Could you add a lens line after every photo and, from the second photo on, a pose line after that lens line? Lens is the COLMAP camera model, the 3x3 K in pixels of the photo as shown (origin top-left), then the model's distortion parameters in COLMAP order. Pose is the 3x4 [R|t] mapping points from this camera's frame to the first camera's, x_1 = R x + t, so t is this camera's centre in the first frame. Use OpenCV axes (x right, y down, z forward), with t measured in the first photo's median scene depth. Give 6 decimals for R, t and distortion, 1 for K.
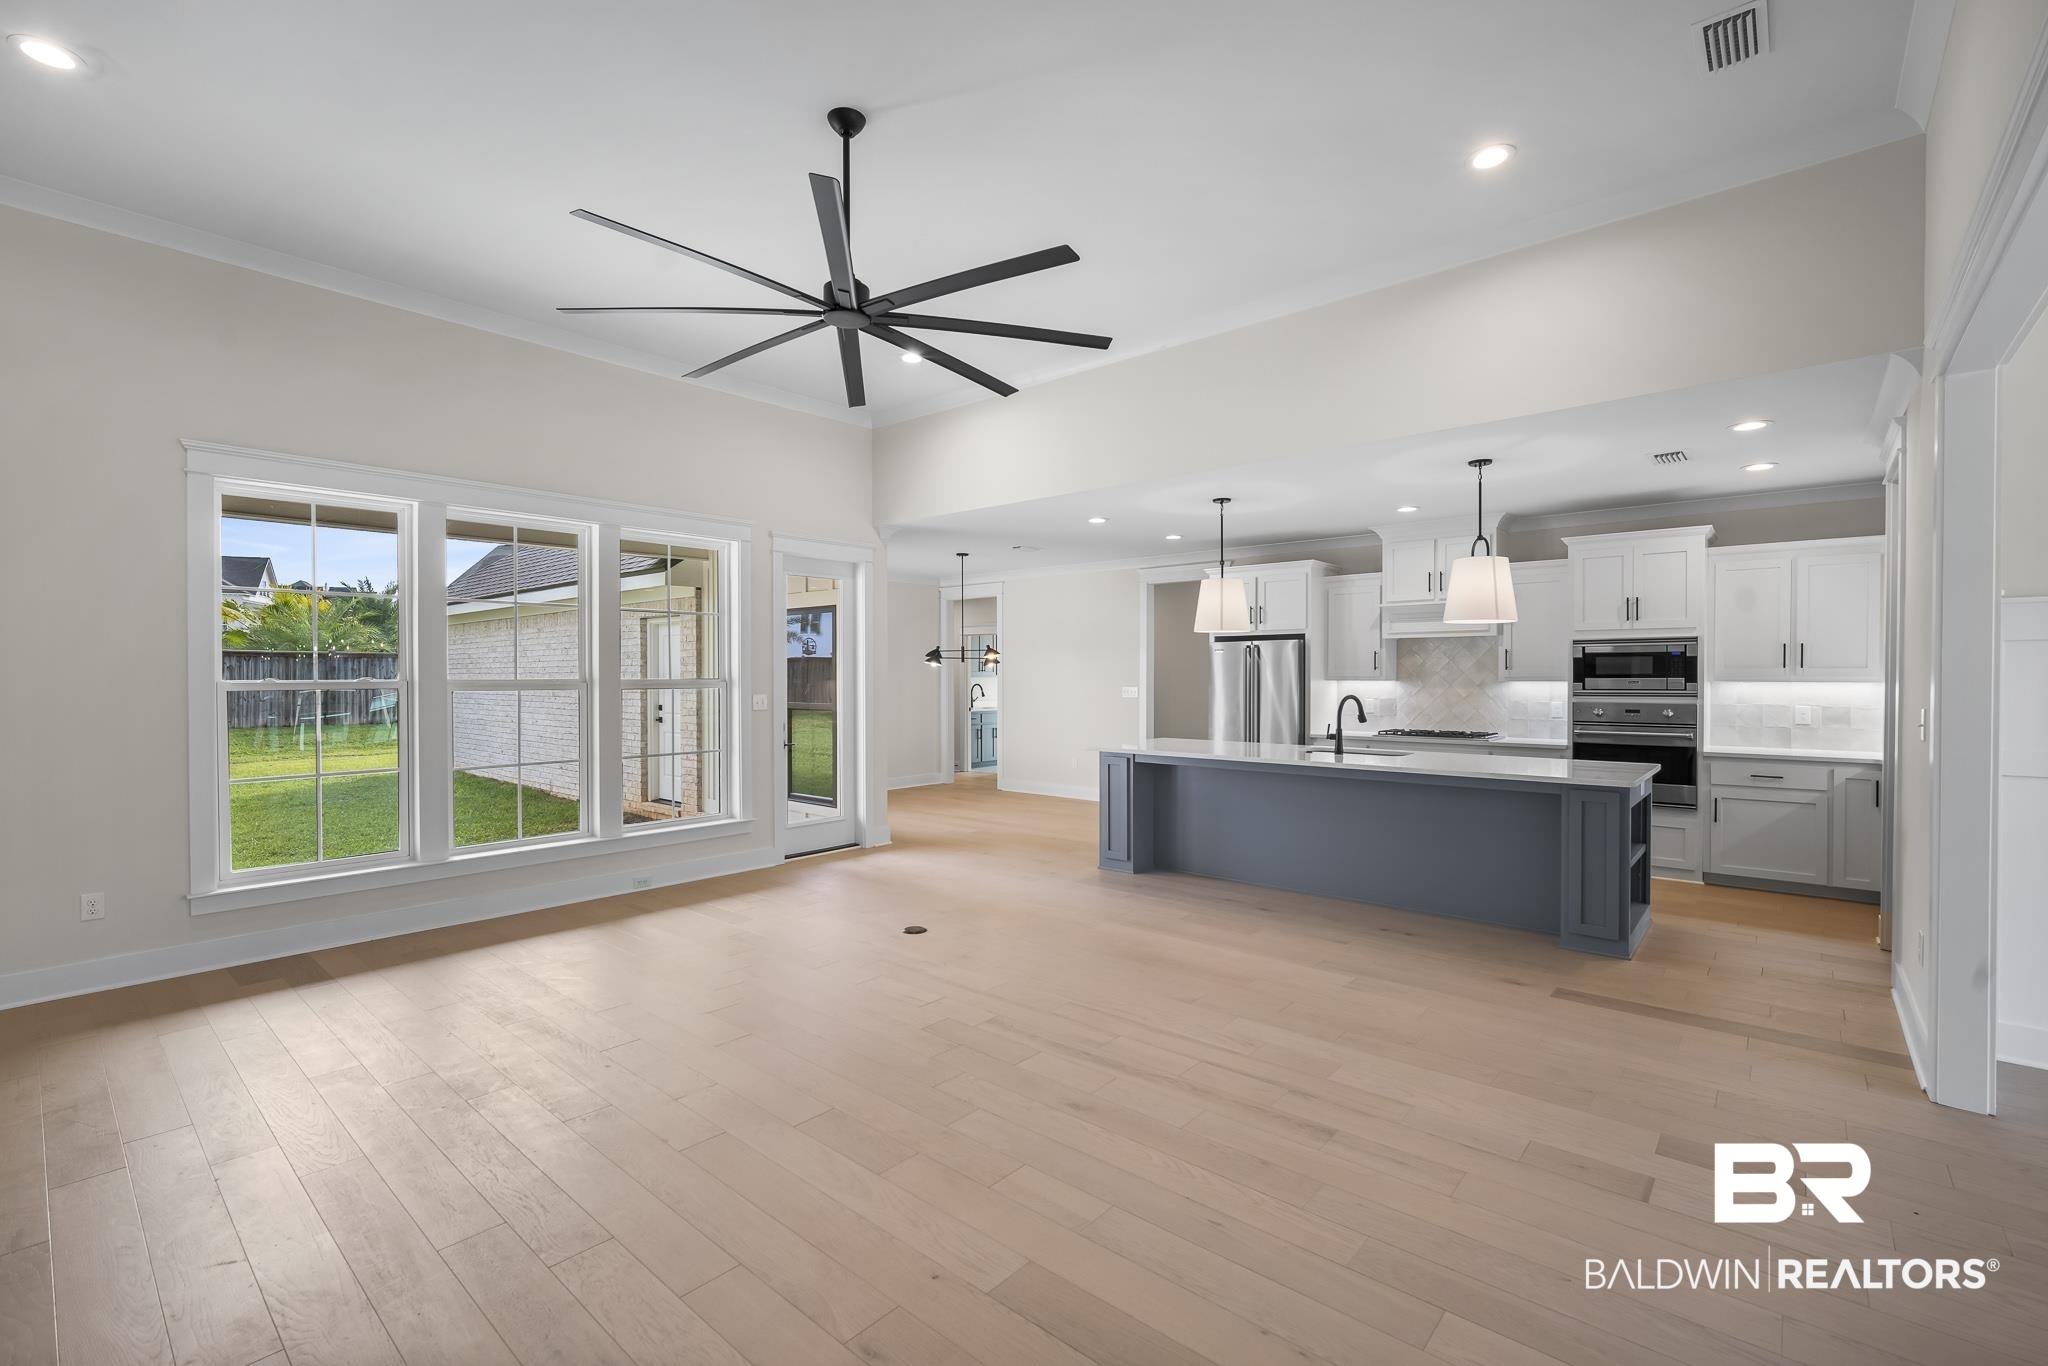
lens RADIAL K [[902.5, 0, 1030.2], [0, 902.5, 681.8], [0, 0, 1]] dist [-0.009230, 0.000409]
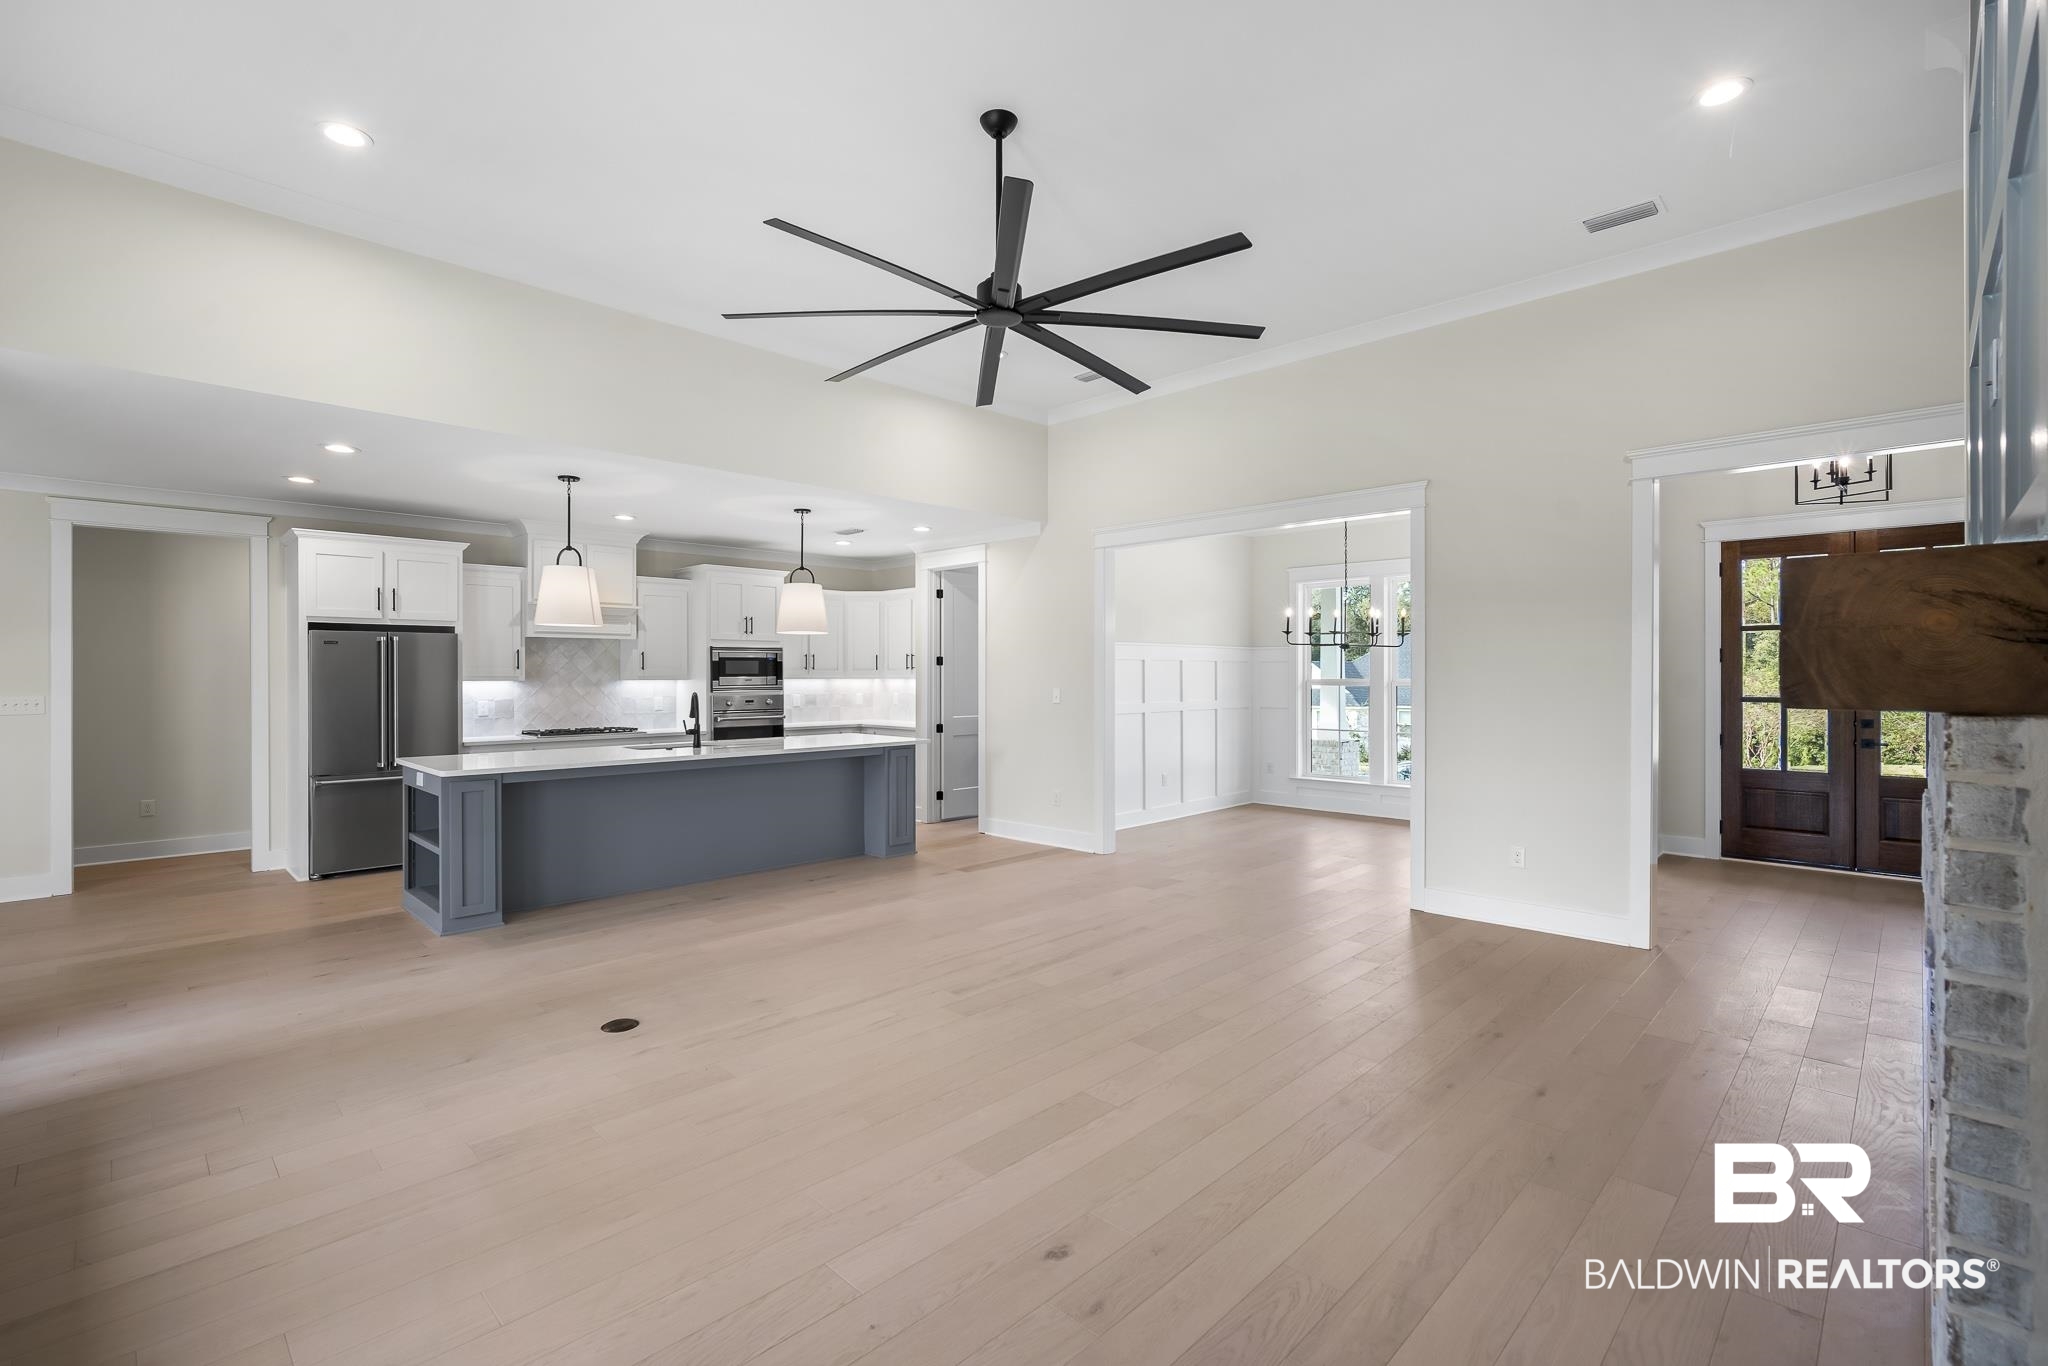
lens RADIAL K [[916.2, 0, 1023.9], [0, 916.2, 674.3], [0, 0, 1]] dist [-0.007269, -0.000214]
pose [[0.066704, 0.000004, 0.997773, -0.663701], [0.010021, 0.999950, -0.000674, -0.002489], [-0.997722, 0.010044, 0.066701, 0.491859]]
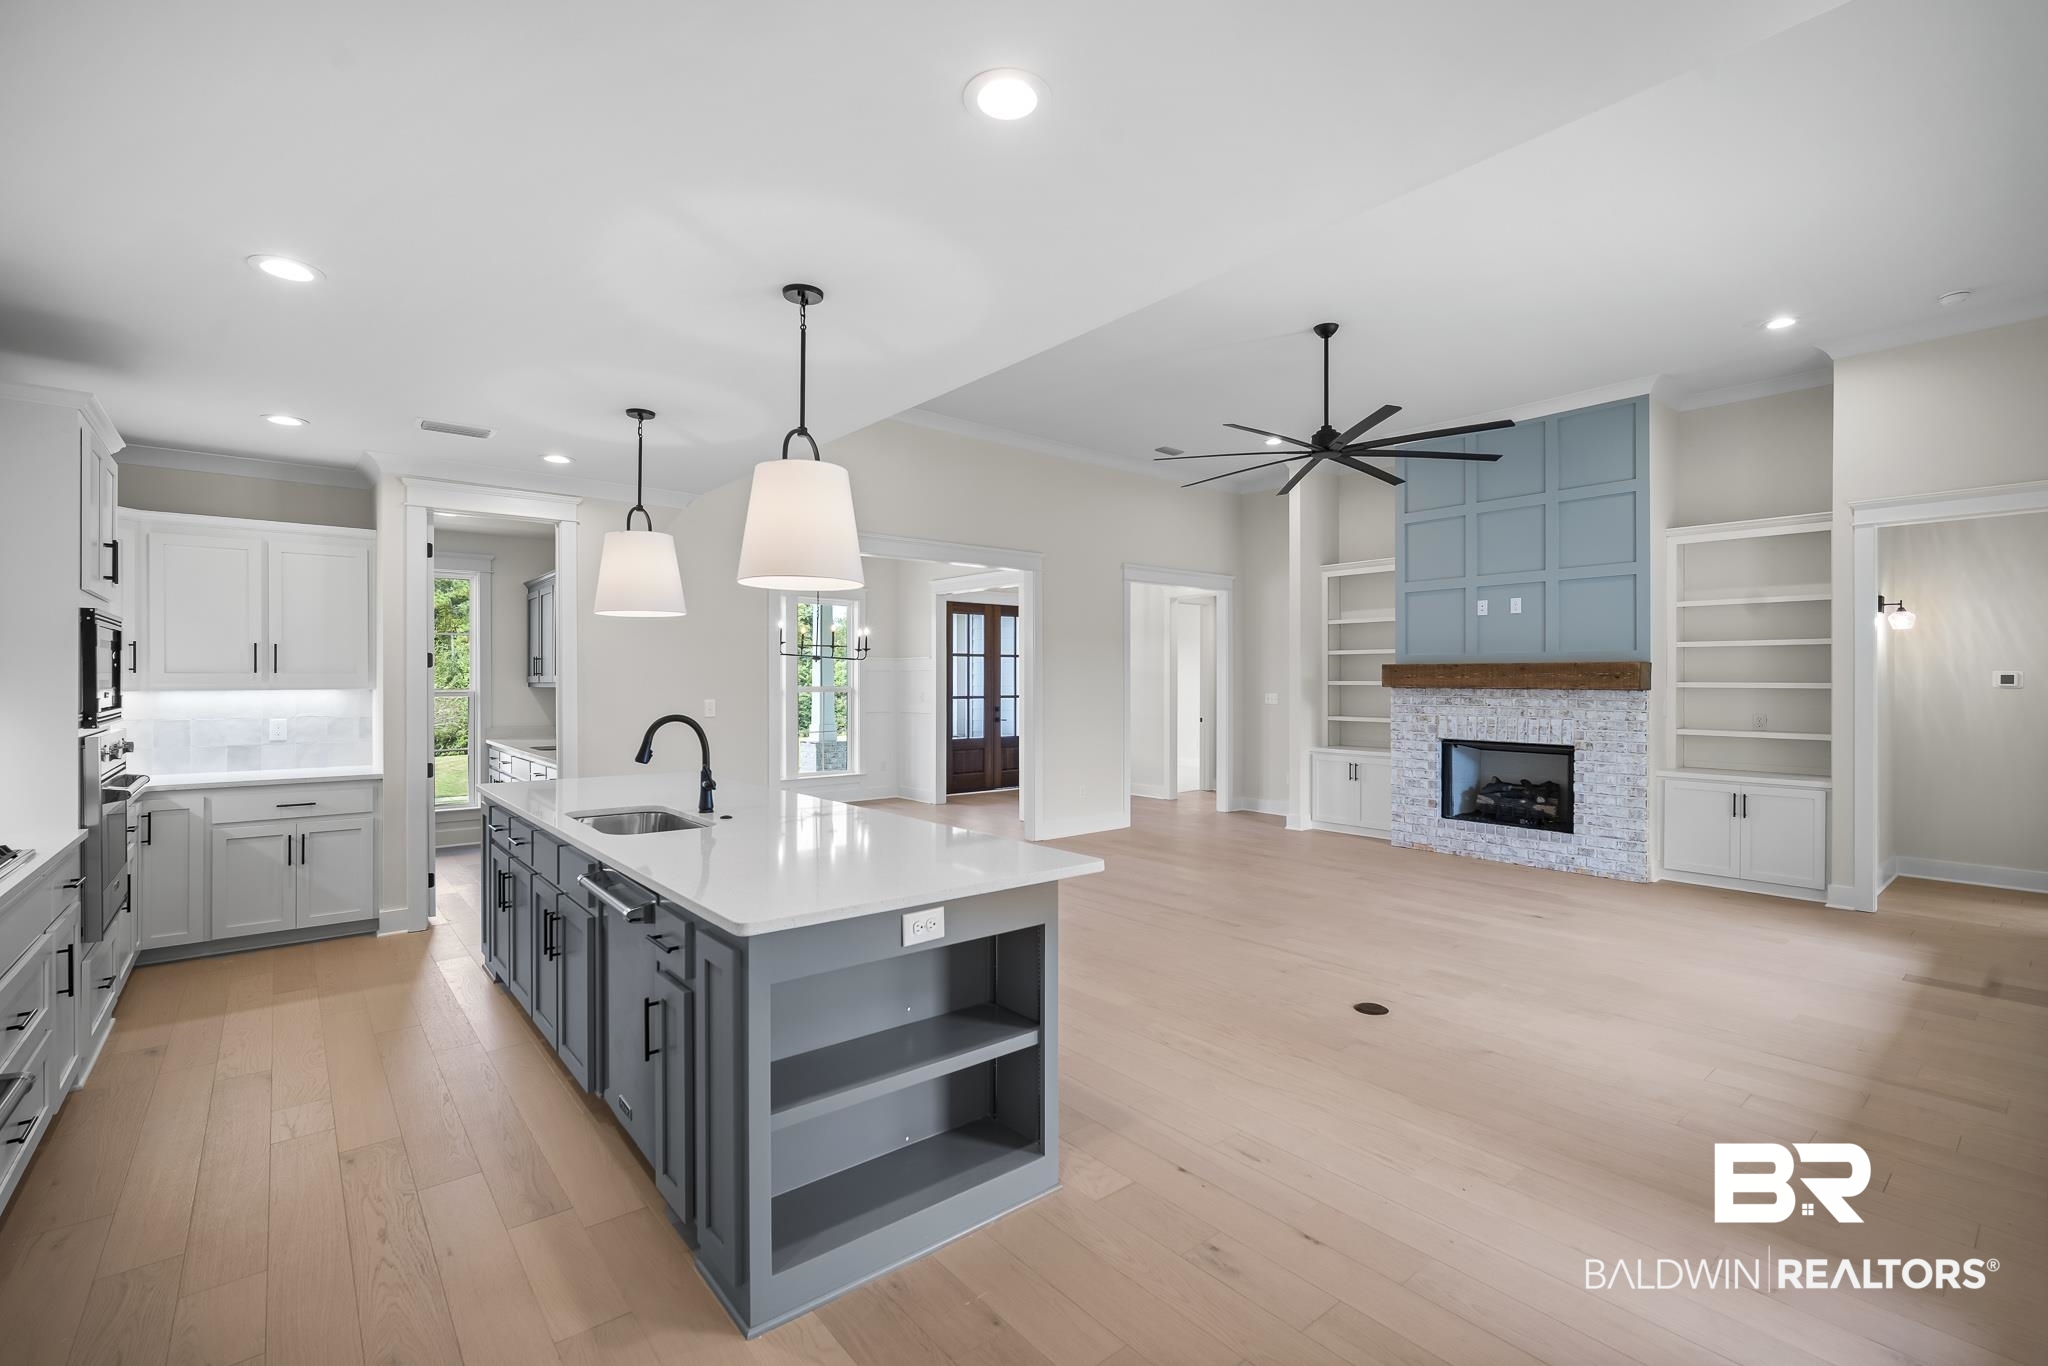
lens RADIAL K [[902.5, 0, 1030.2], [0, 902.5, 681.8], [0, 0, 1]] dist [-0.009230, 0.000409]
pose [[-0.986489, 0.000470, 0.163828, 0.027077], [0.001997, 0.999956, 0.009155, -0.011439], [-0.163817, 0.009359, -0.986446, 1.430352]]
